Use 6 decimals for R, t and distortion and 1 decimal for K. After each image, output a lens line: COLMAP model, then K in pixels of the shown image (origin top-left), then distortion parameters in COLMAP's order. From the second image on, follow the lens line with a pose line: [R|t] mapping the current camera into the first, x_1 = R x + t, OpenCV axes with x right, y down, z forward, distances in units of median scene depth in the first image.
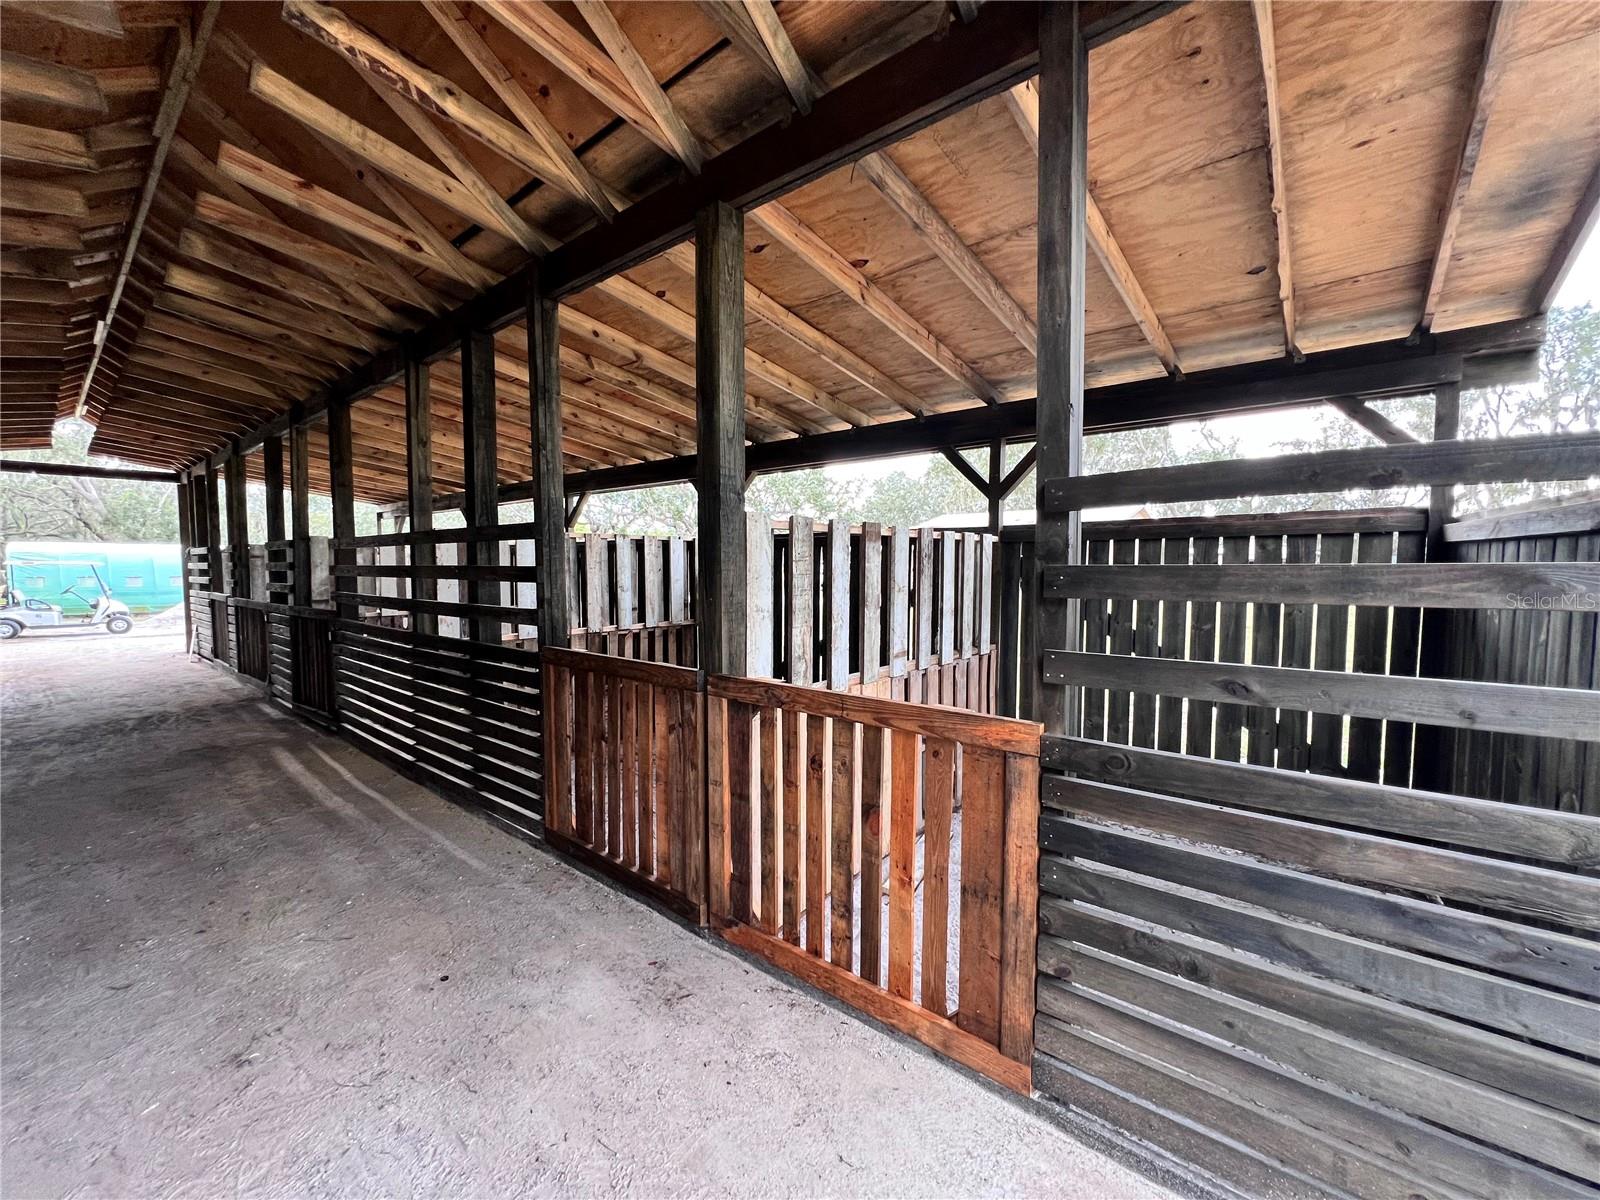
lens RADIAL K [[638.5, 0, 798.2], [0, 638.5, 599.5], [0, 0, 1]] dist [0.000267, -0.000778]
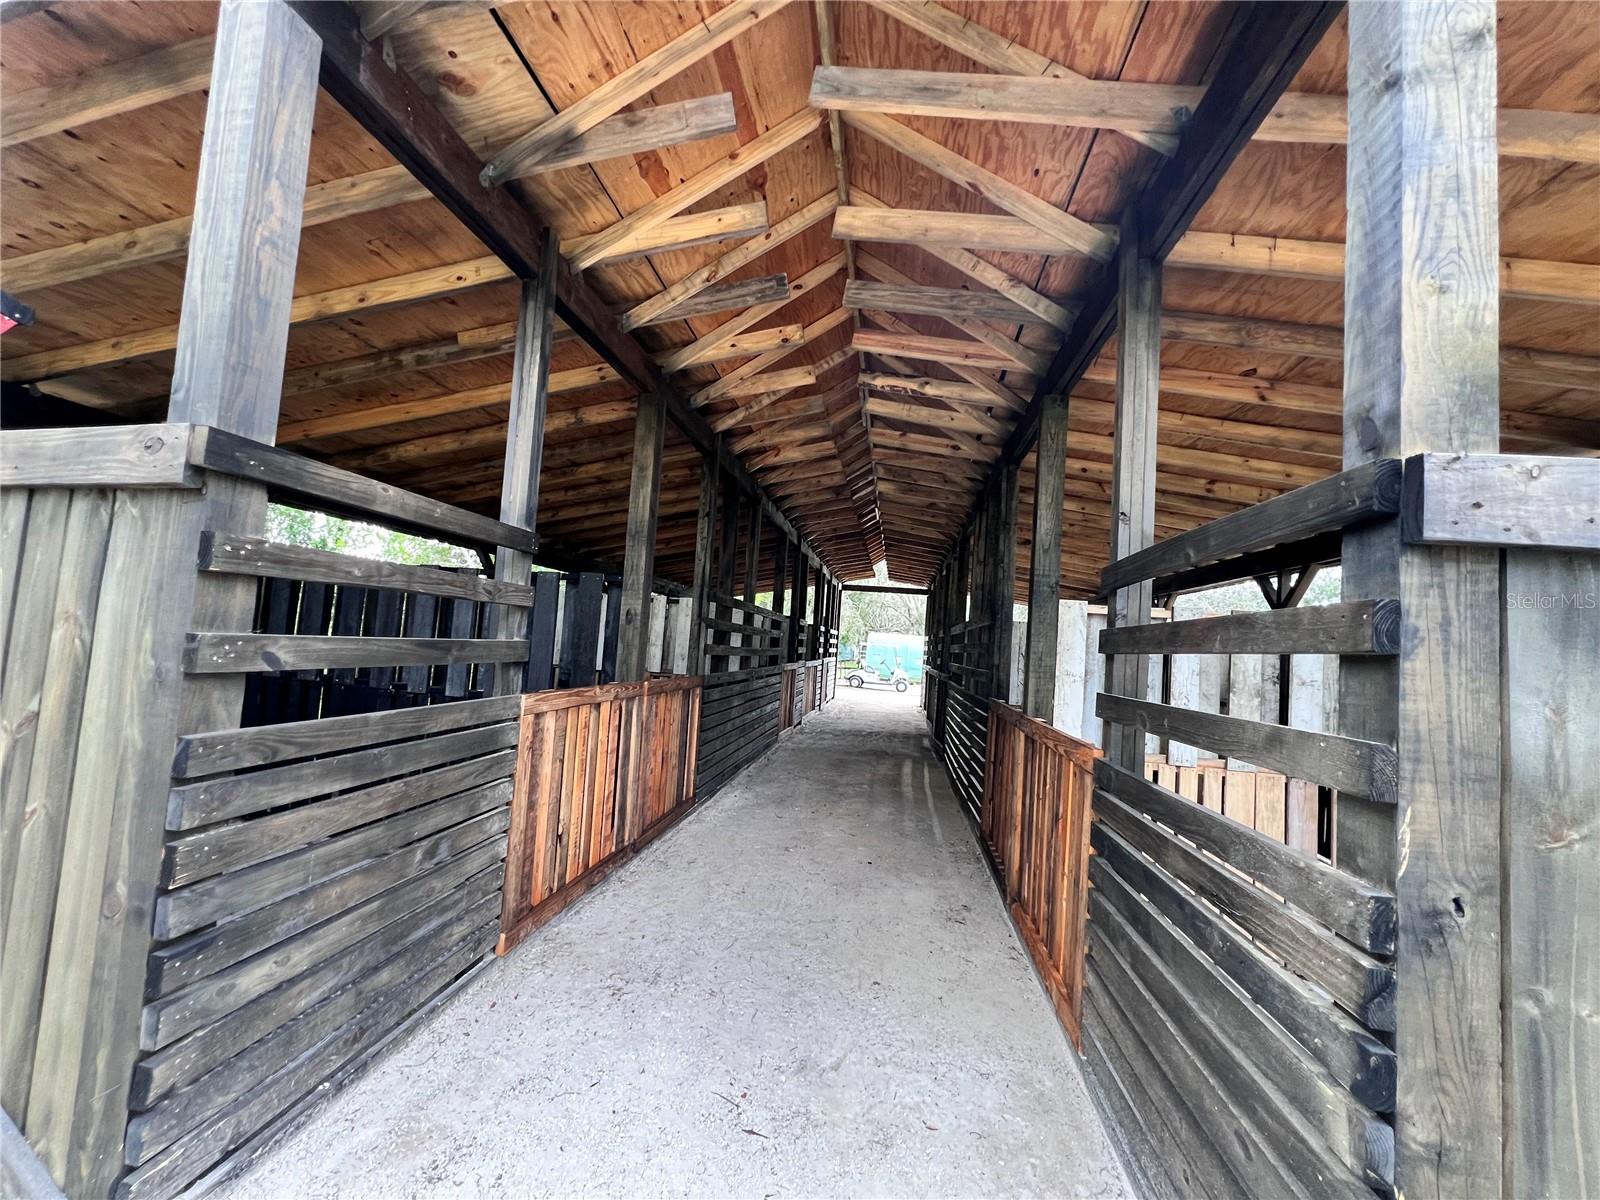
lens RADIAL K [[638.5, 0, 806.2], [0, 638.5, 600.3], [0, 0, 1]] dist [0.000267, -0.000778]
pose [[0.522279, -0.018999, -0.852563, 0.608472], [-0.122346, 0.987740, -0.096960, 0.046377], [0.843953, 0.154948, 0.513551, -0.120098]]
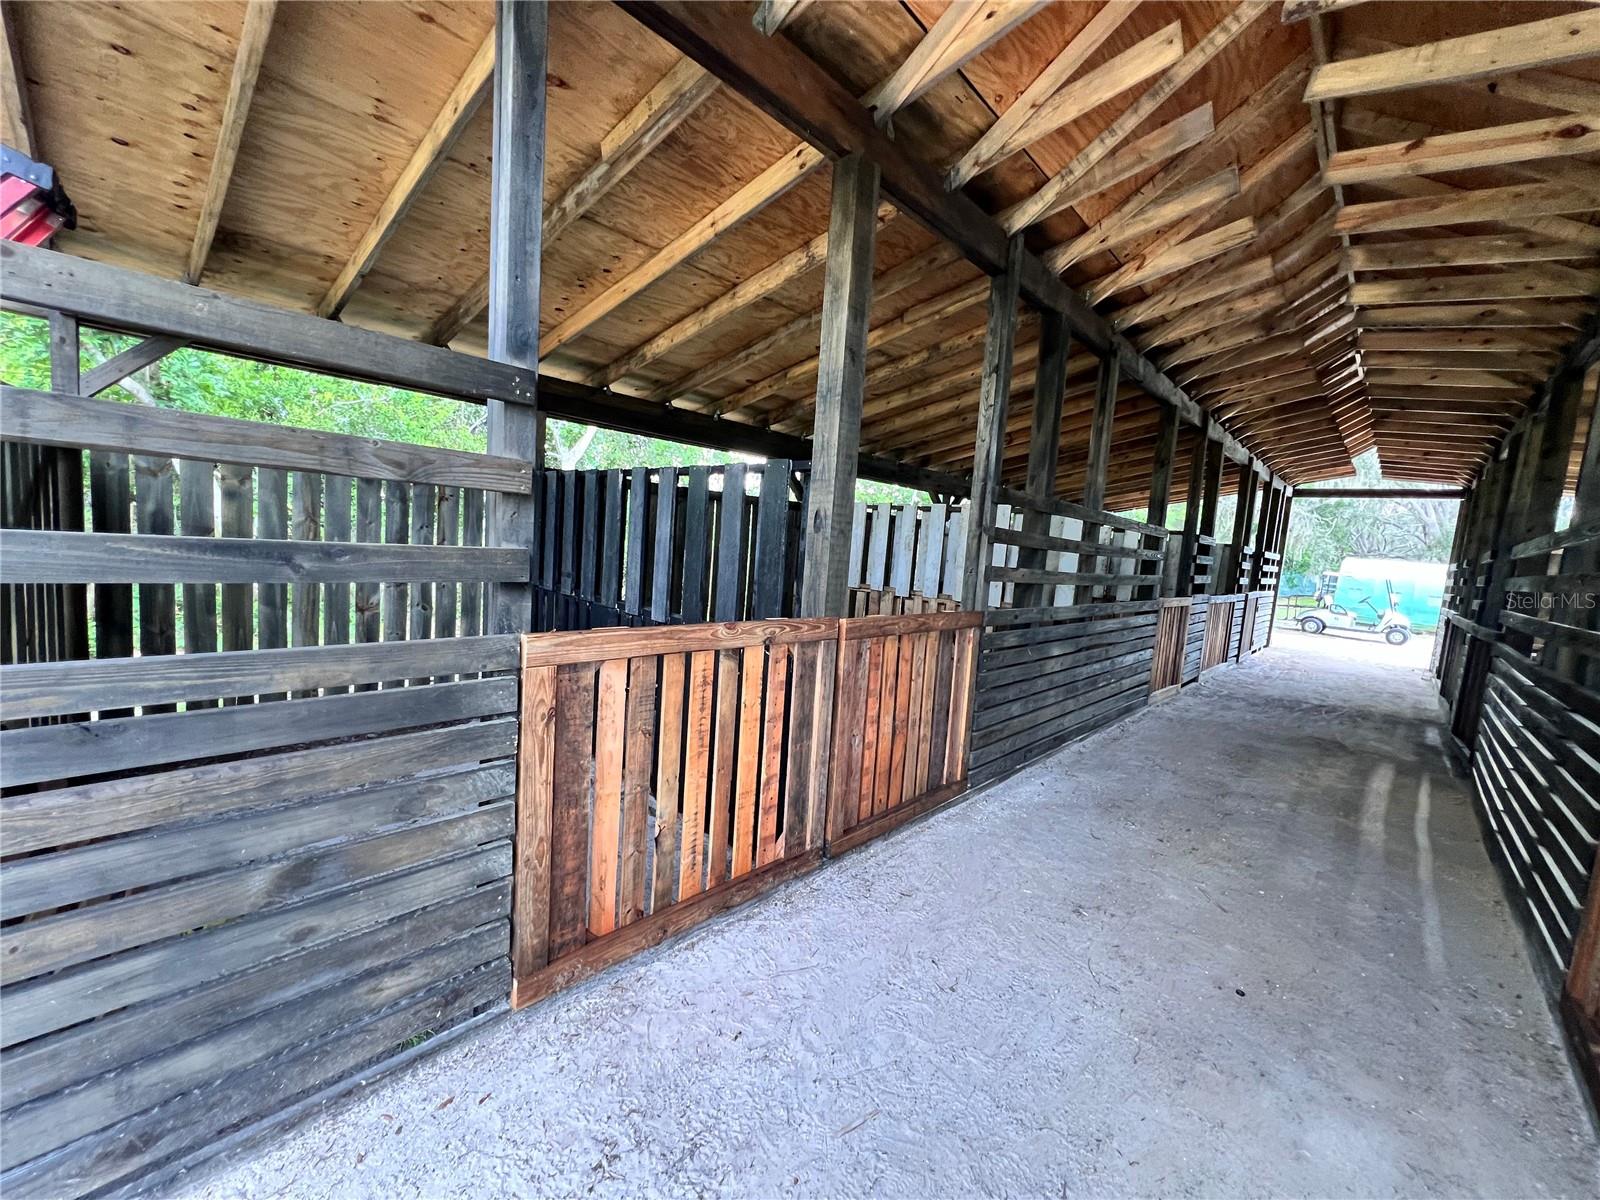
lens RADIAL K [[638.5, 0, 802.8], [0, 638.5, 602.4], [0, 0, 1]] dist [0.000267, -0.000778]
pose [[-0.061982, 0.097487, -0.993305, 0.234293], [-0.135605, 0.985167, 0.105150, 0.021286], [0.988822, 0.141214, -0.047843, 0.237879]]
